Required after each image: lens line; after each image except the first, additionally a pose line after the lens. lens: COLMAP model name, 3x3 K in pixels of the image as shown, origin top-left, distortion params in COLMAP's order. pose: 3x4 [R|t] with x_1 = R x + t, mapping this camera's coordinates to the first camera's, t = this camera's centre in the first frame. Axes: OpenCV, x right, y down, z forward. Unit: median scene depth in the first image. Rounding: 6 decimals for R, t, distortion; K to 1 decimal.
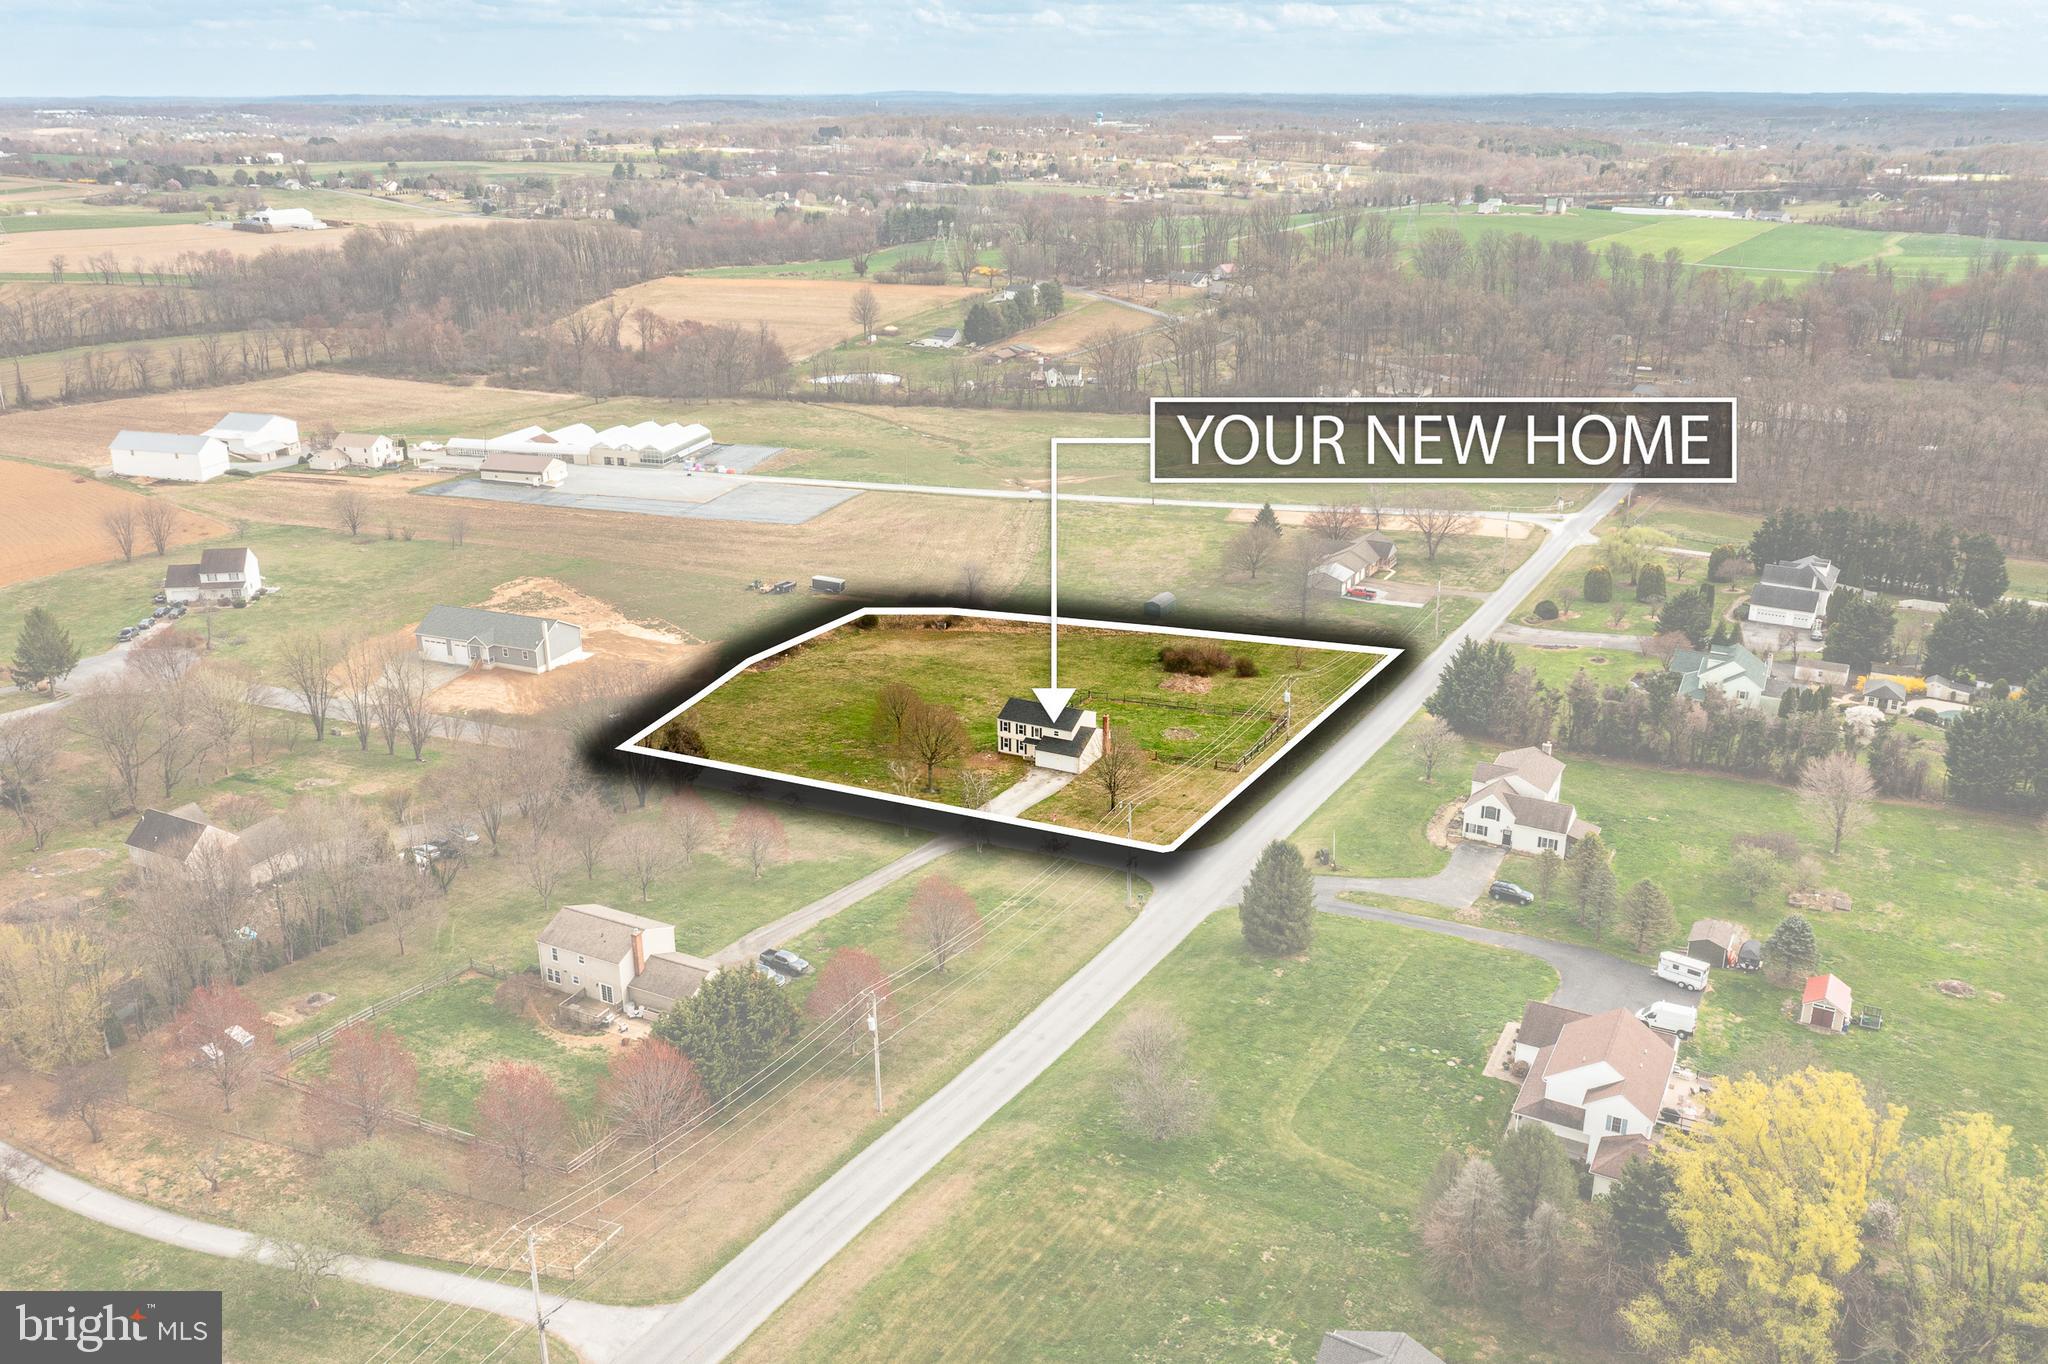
lens RADIAL K [[1696.0, 0, 1024.1], [0, 1696.0, 682.3], [0, 0, 1]] dist [0.001912, -0.003955]
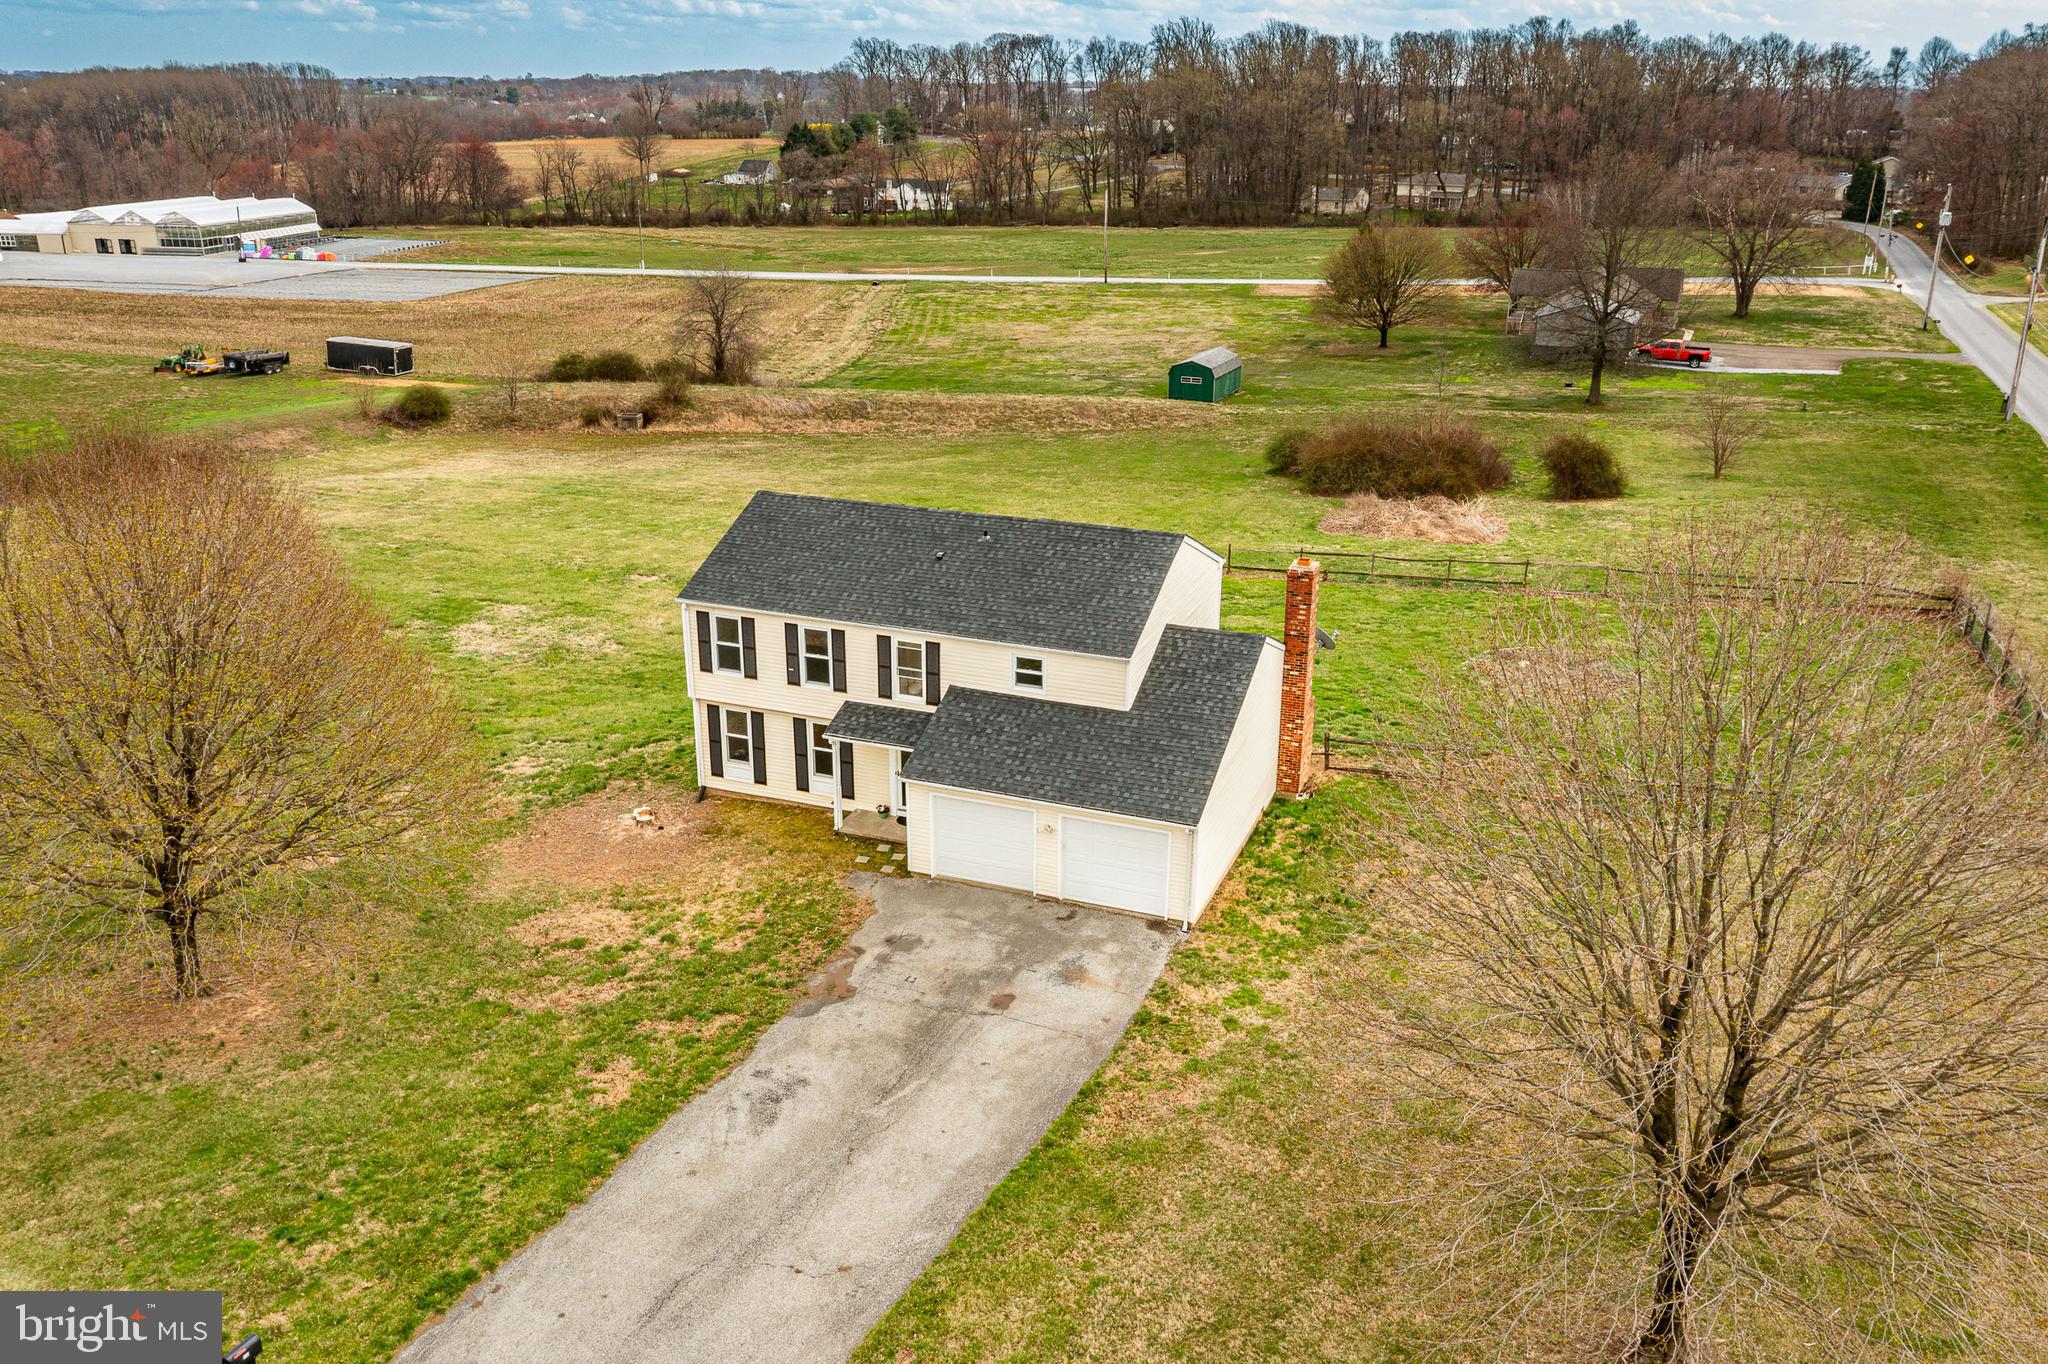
lens RADIAL K [[1696.0, 0, 1023.8], [0, 1696.0, 682.3], [0, 0, 1]] dist [0.001912, -0.003955]
pose [[0.996180, -0.025678, 0.083466, 0.004565], [0.025306, 0.999665, 0.005503, 0.029722], [-0.083579, -0.003370, 0.996495, 0.823219]]
